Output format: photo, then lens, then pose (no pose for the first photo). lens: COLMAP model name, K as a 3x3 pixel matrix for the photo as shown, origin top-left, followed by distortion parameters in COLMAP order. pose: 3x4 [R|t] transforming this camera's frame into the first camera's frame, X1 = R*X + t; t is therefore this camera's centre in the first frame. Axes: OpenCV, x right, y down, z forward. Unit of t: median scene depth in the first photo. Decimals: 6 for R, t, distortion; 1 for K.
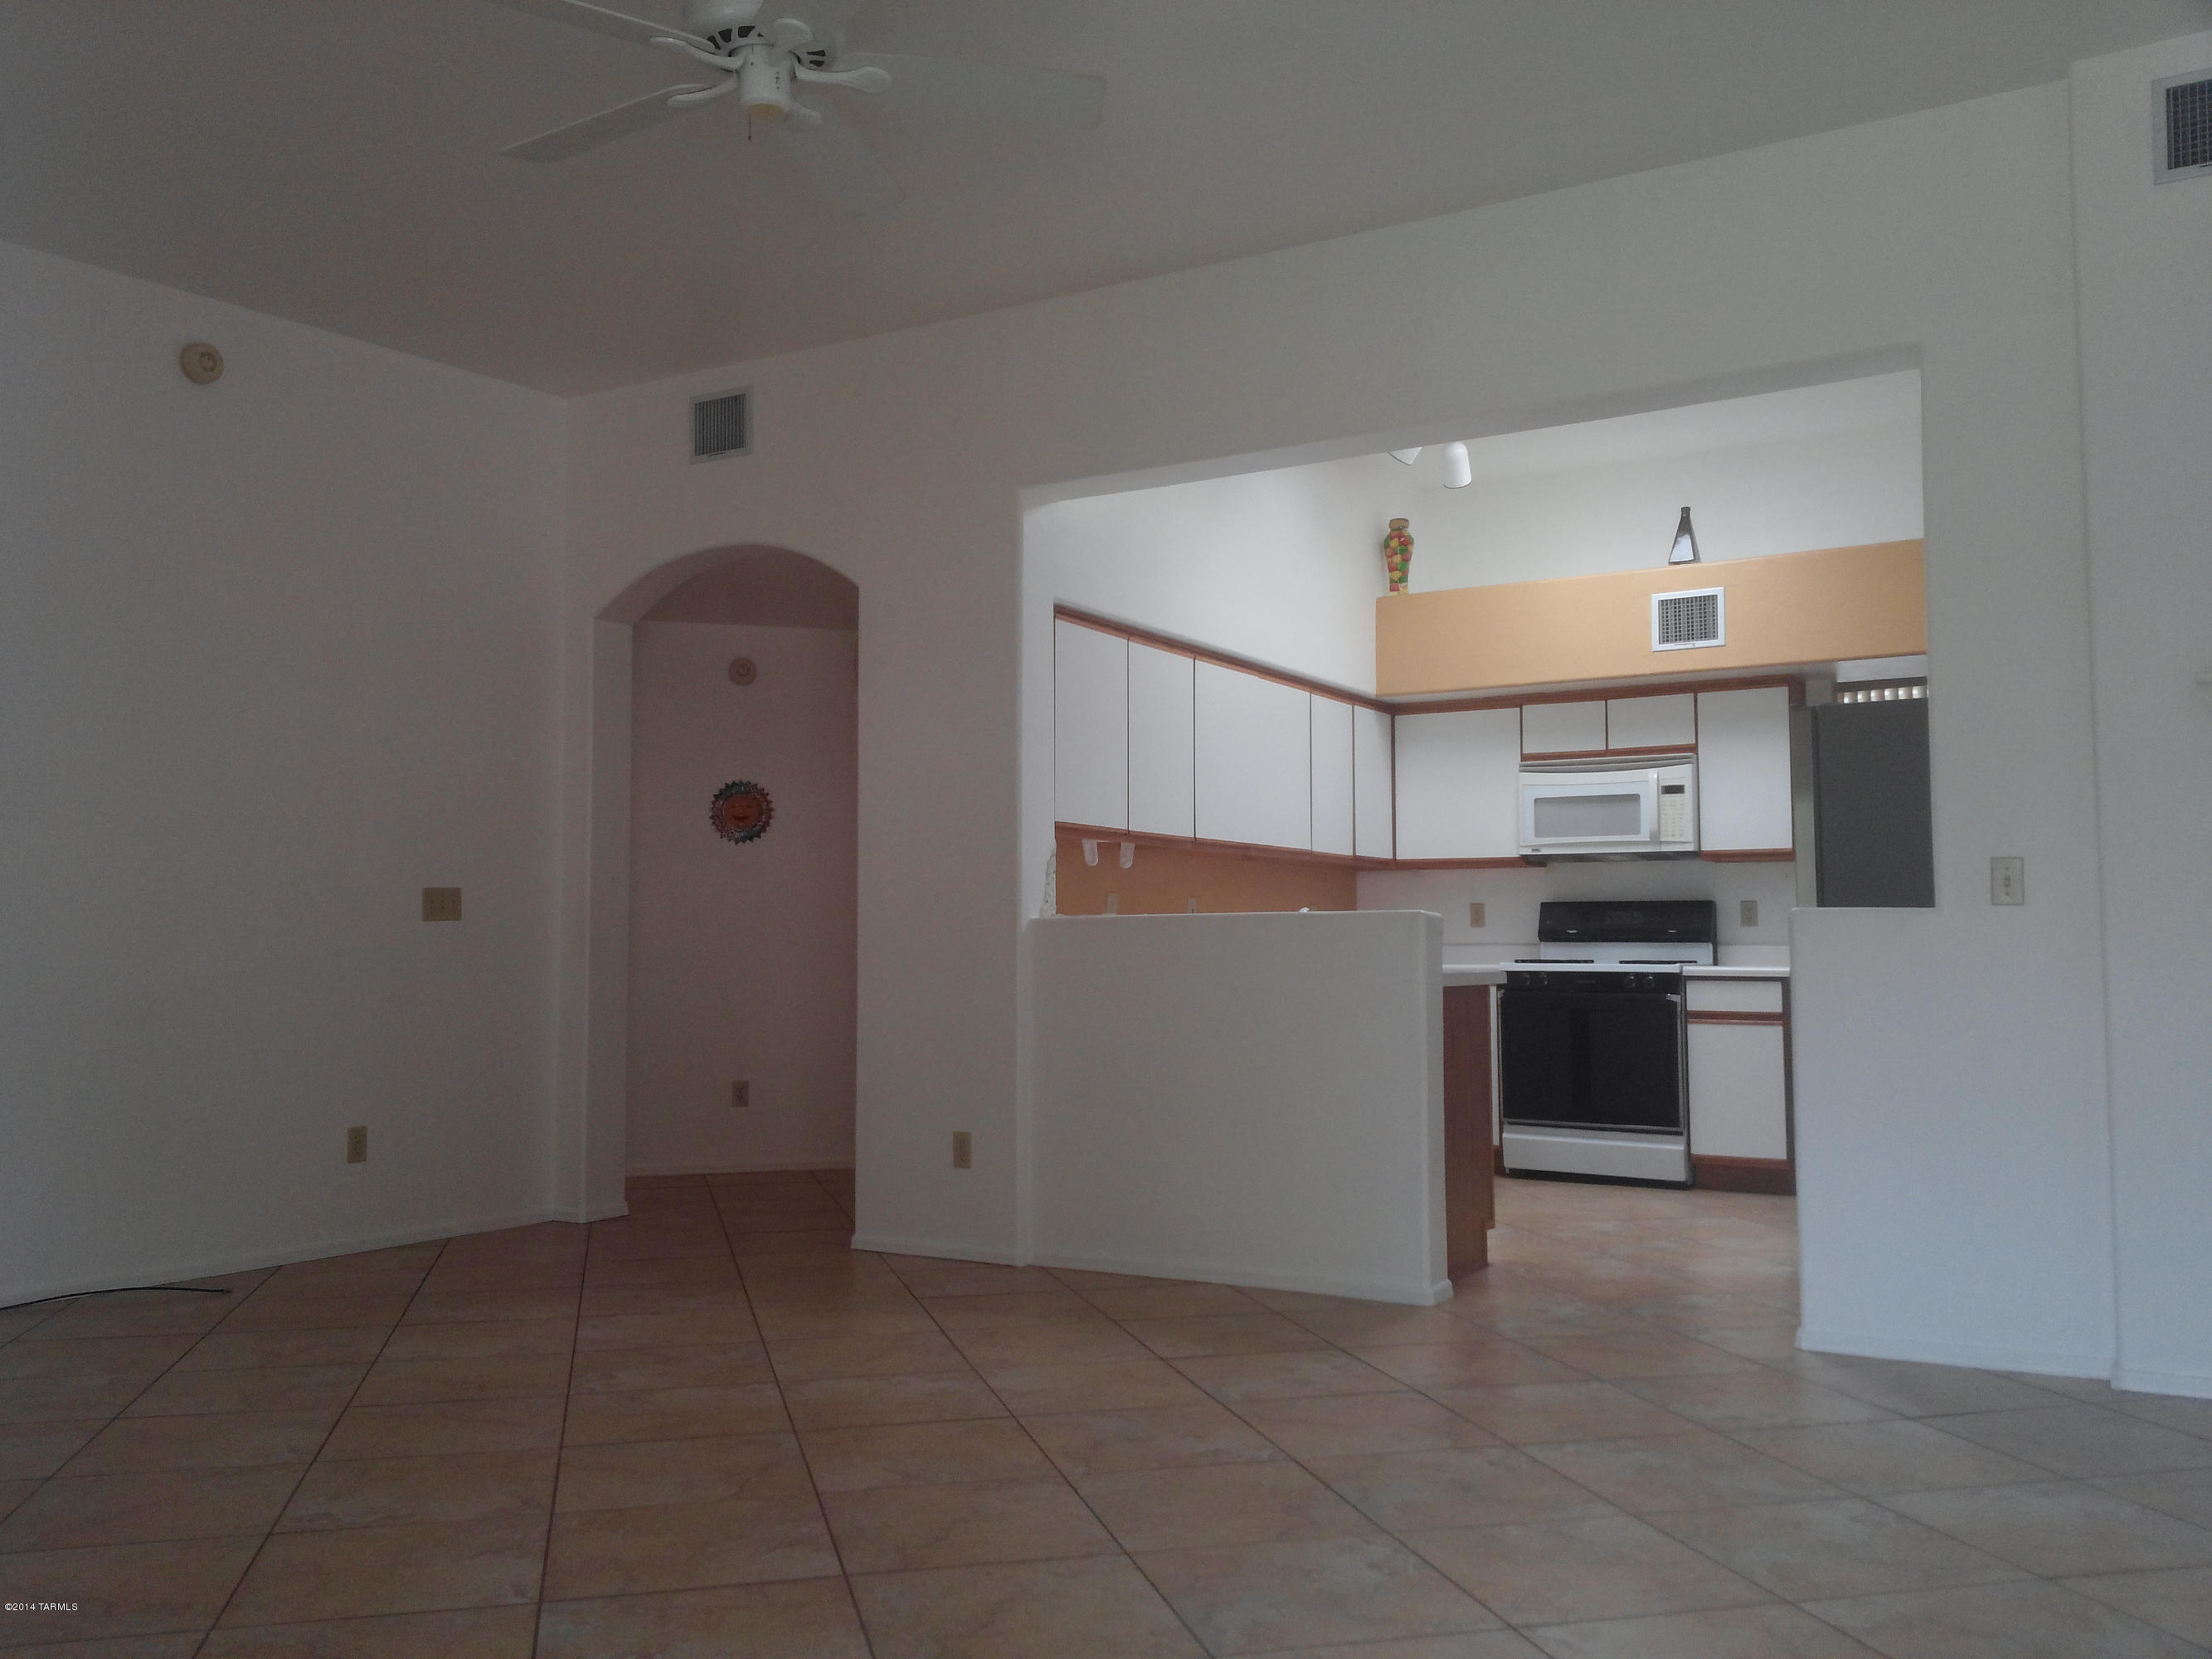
lens RADIAL K [[1867.9, 0, 1109.1], [0, 1867.9, 819.9], [0, 0, 1]] dist [0.144427, -0.257652]
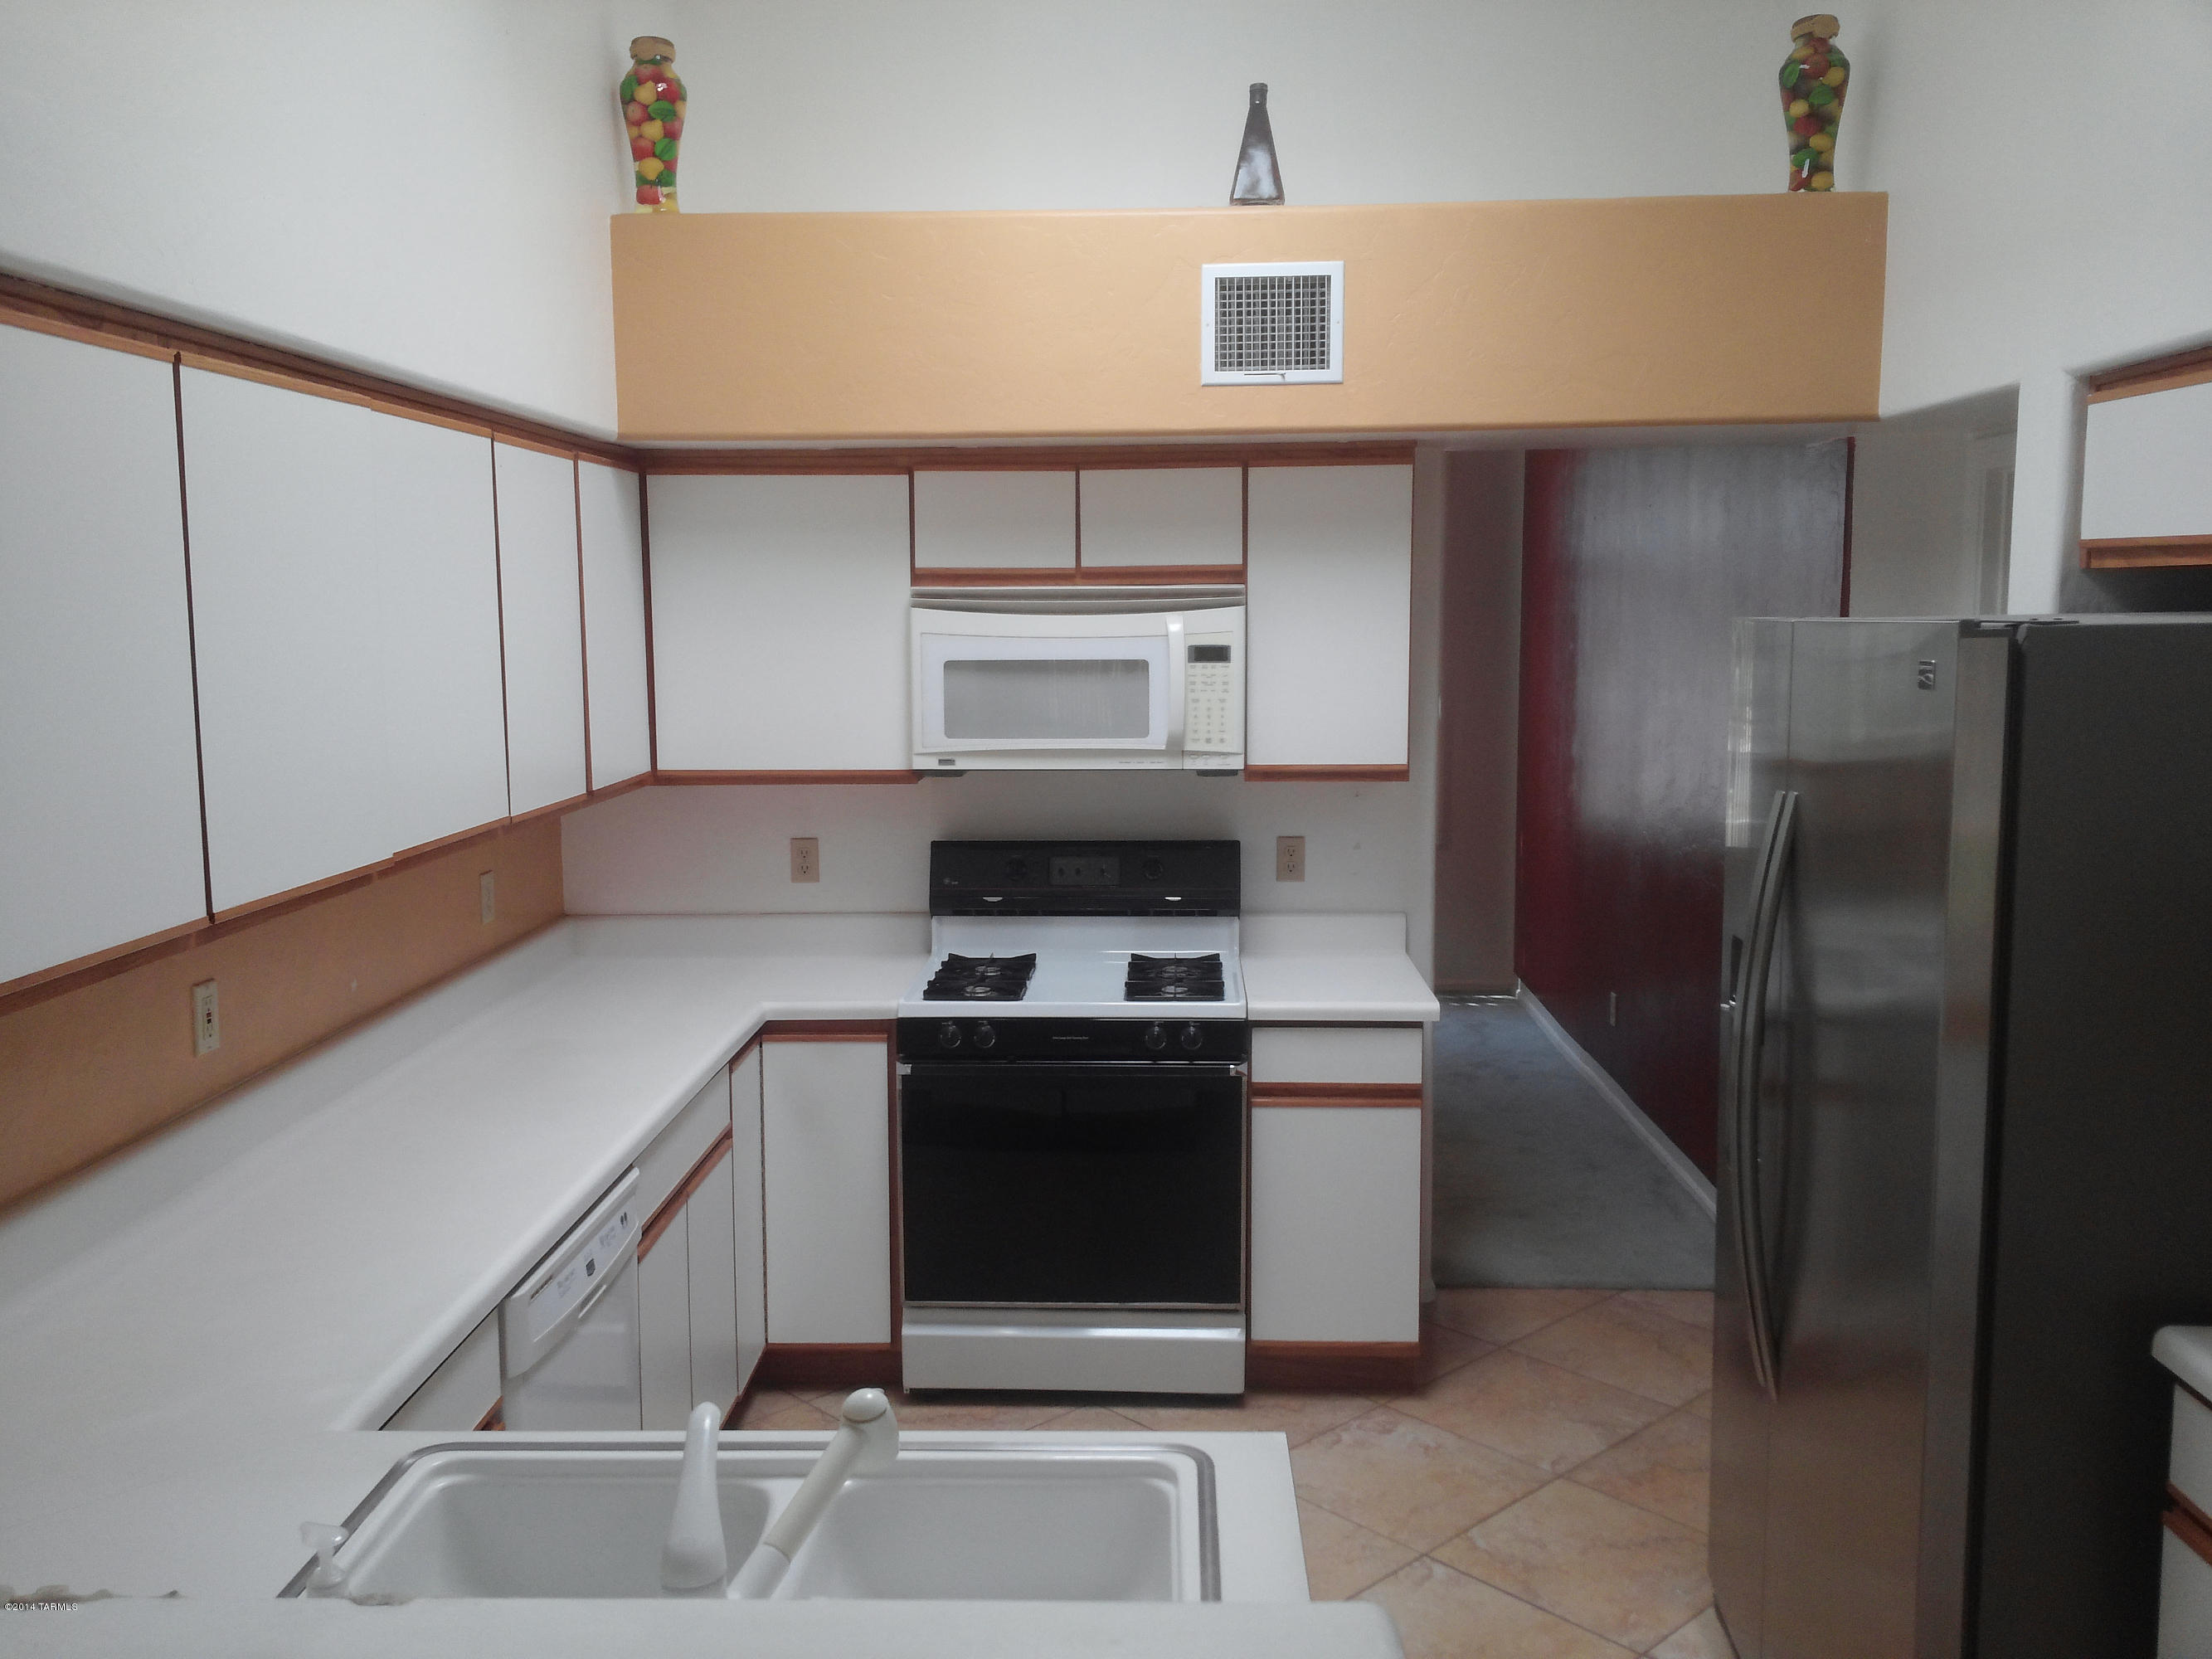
lens RADIAL K [[1867.9, 0, 1109.1], [0, 1867.9, 819.9], [0, 0, 1]] dist [0.144427, -0.257652]
pose [[0.879853, -0.061424, 0.471259, 0.024061], [-0.025252, 0.984169, 0.175424, -0.060910], [-0.474574, -0.166248, 0.864373, 0.546821]]
